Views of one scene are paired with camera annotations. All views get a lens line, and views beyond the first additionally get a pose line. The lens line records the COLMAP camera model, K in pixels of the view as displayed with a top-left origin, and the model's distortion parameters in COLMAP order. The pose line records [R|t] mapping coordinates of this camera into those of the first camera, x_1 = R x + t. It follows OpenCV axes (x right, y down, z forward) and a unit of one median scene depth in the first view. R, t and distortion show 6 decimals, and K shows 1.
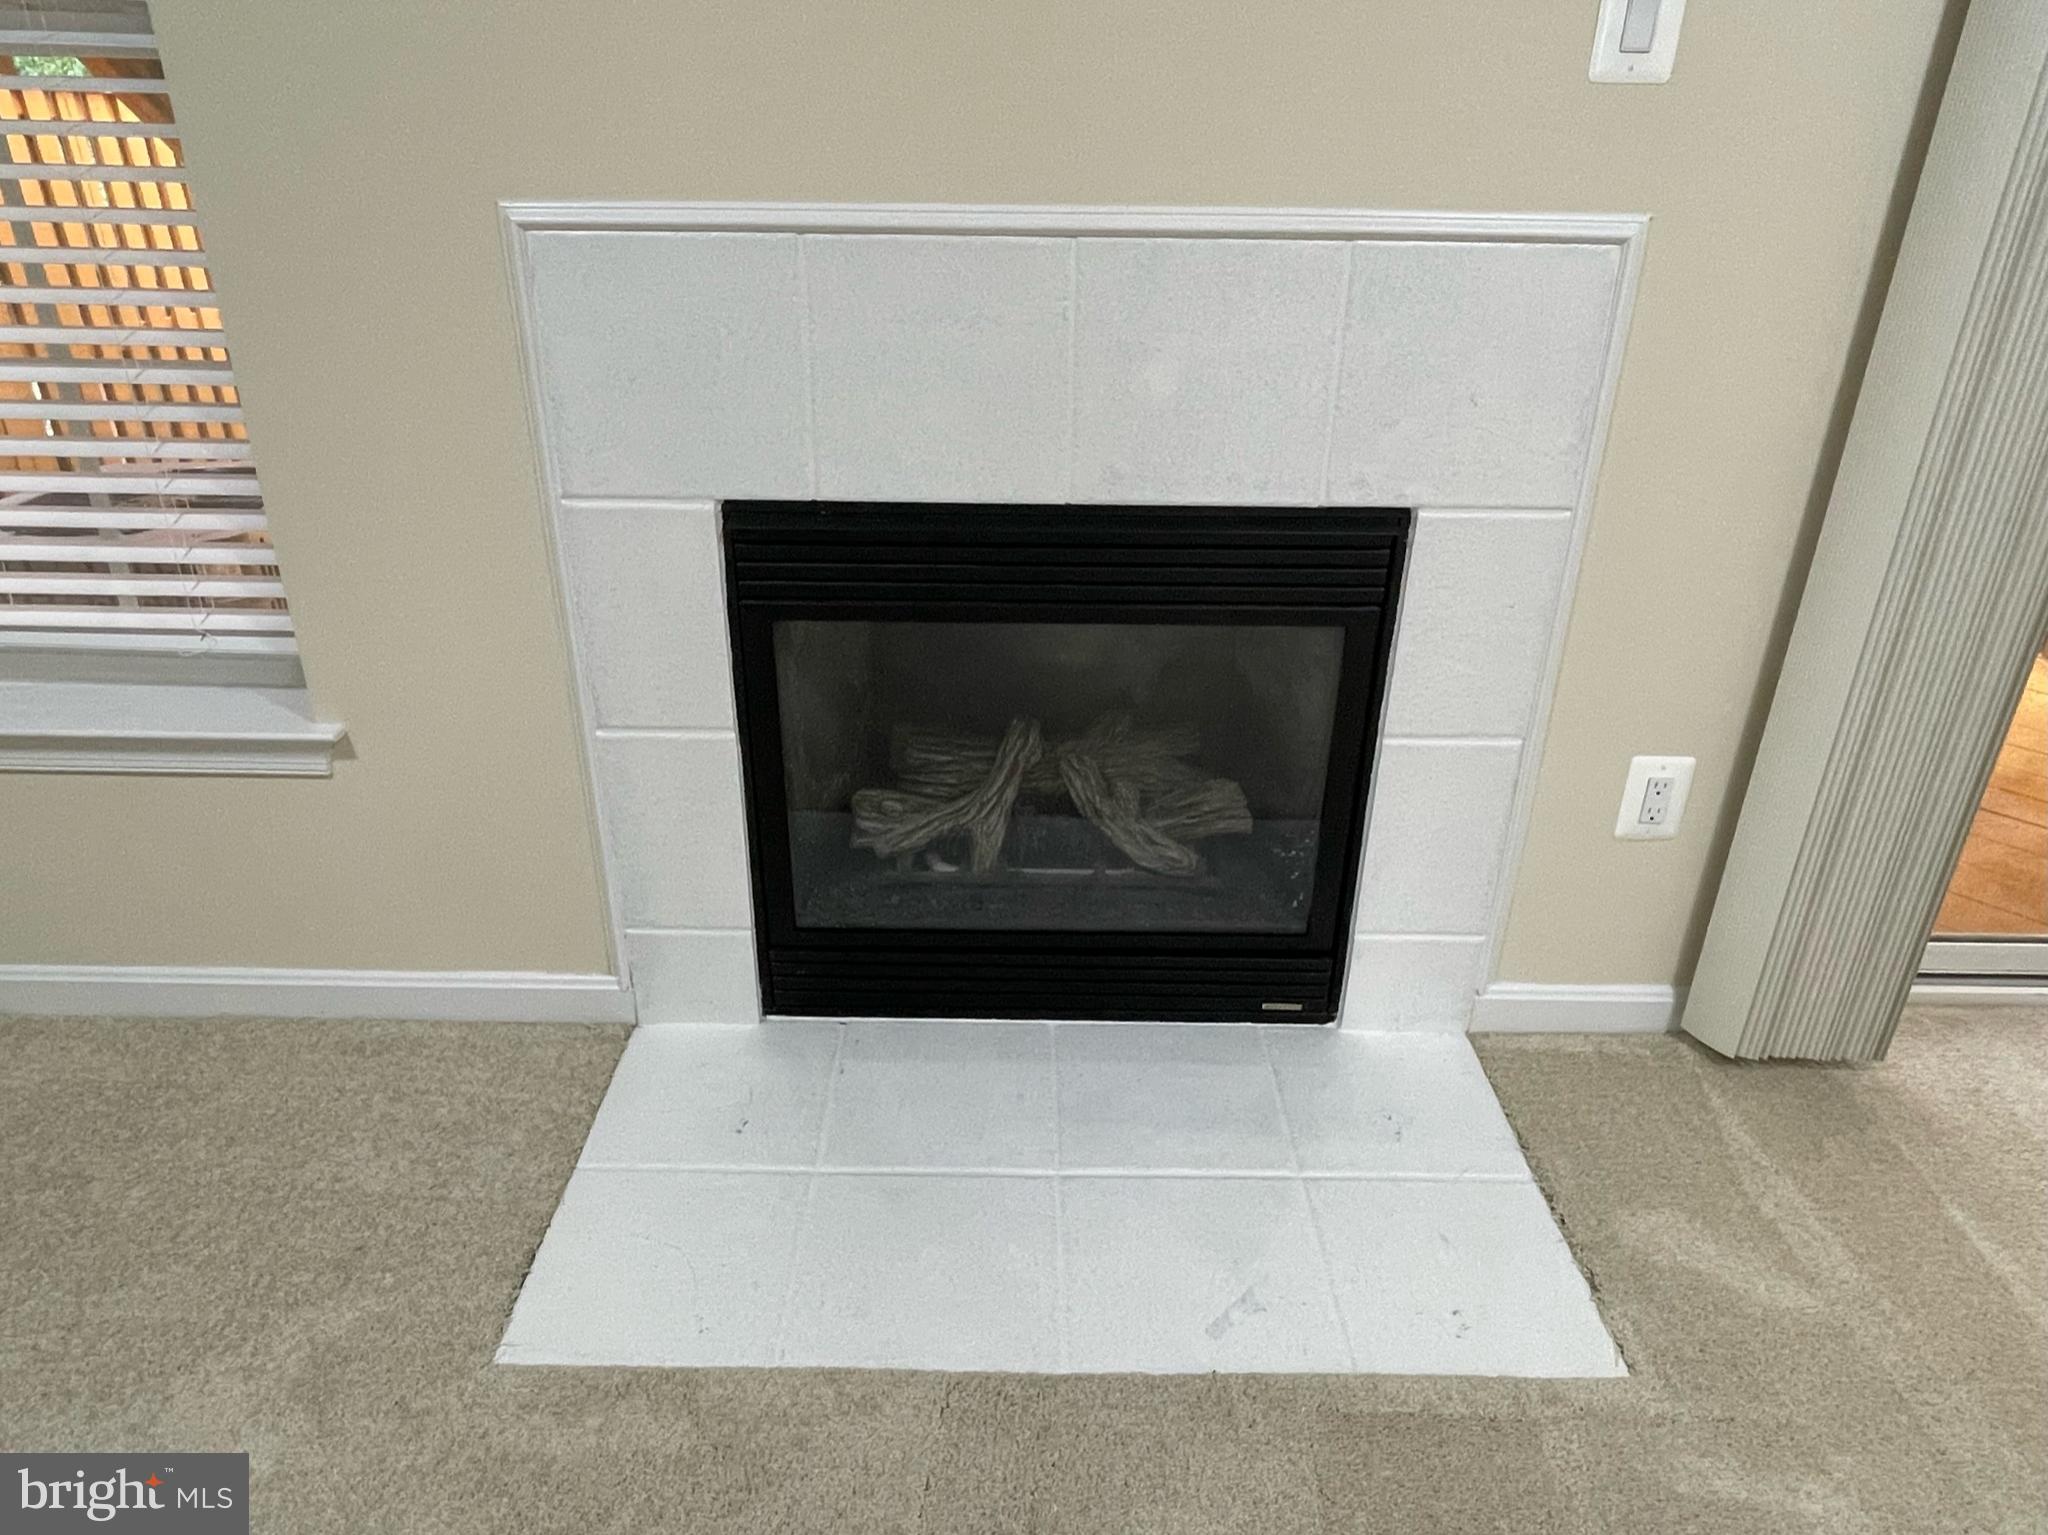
lens RADIAL K [[1286.0, 0, 1021.1], [0, 1286.0, 756.9], [0, 0, 1]] dist [-0.004957, -0.001636]
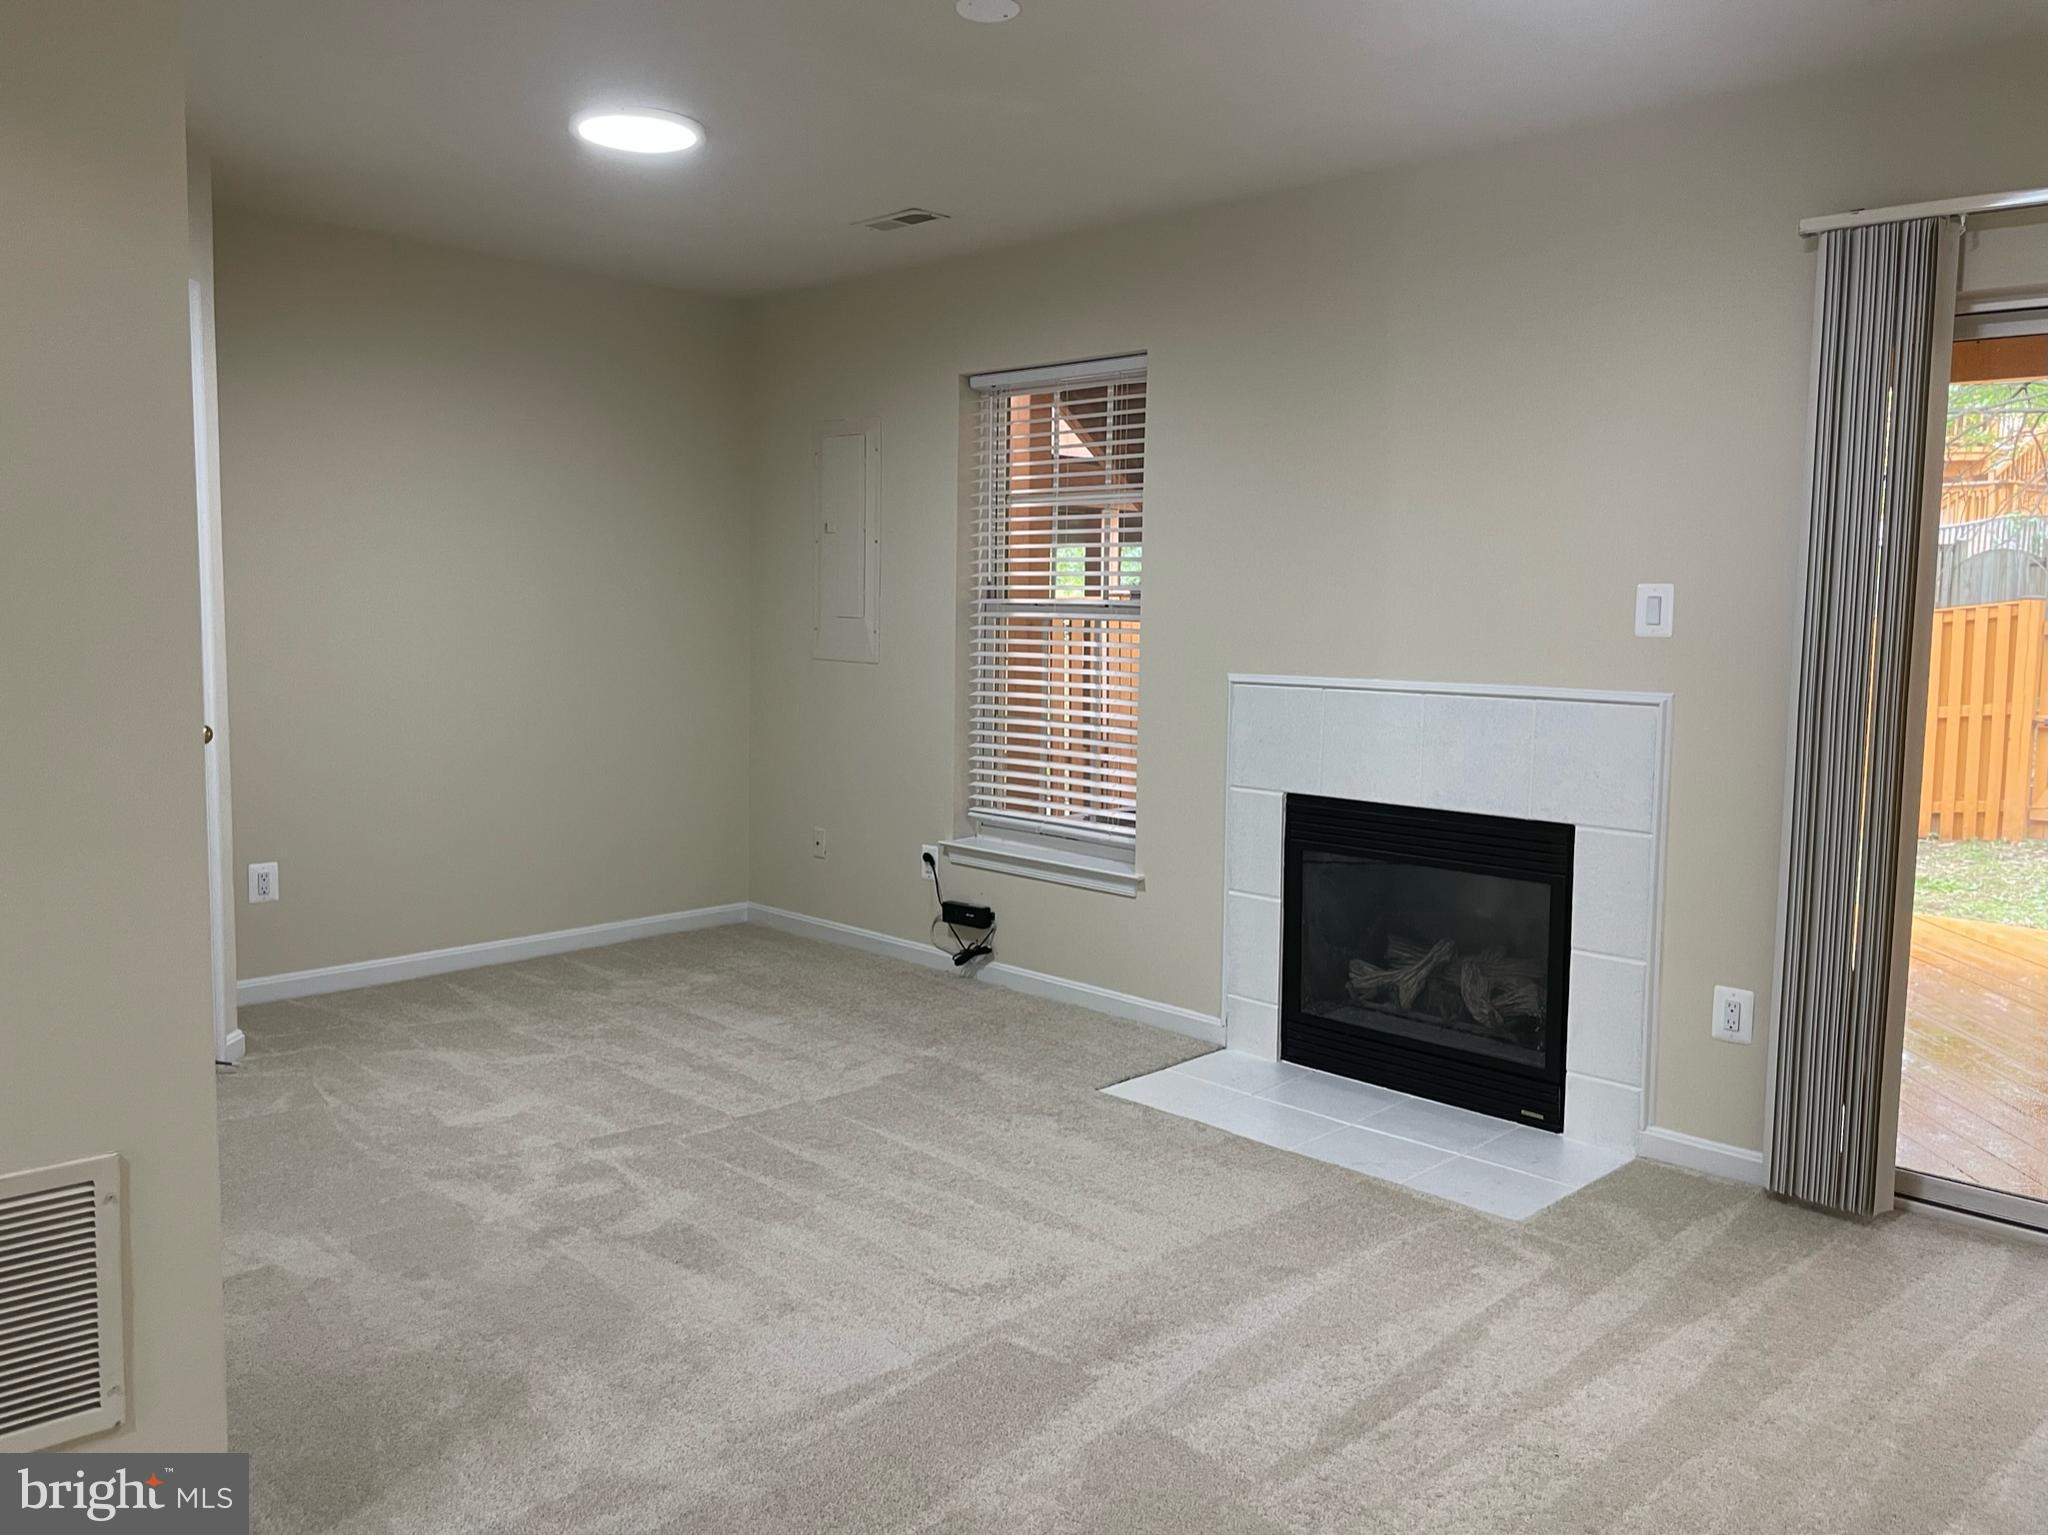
lens RADIAL K [[1565.8, 0, 1024.2], [0, 1565.8, 765.3], [0, 0, 1]] dist [-0.004289, -0.001156]
pose [[0.714187, 0.066489, -0.696790, 1.301402], [-0.306321, 0.924779, -0.225724, 0.502826], [0.629369, 0.374650, 0.680832, -1.166474]]
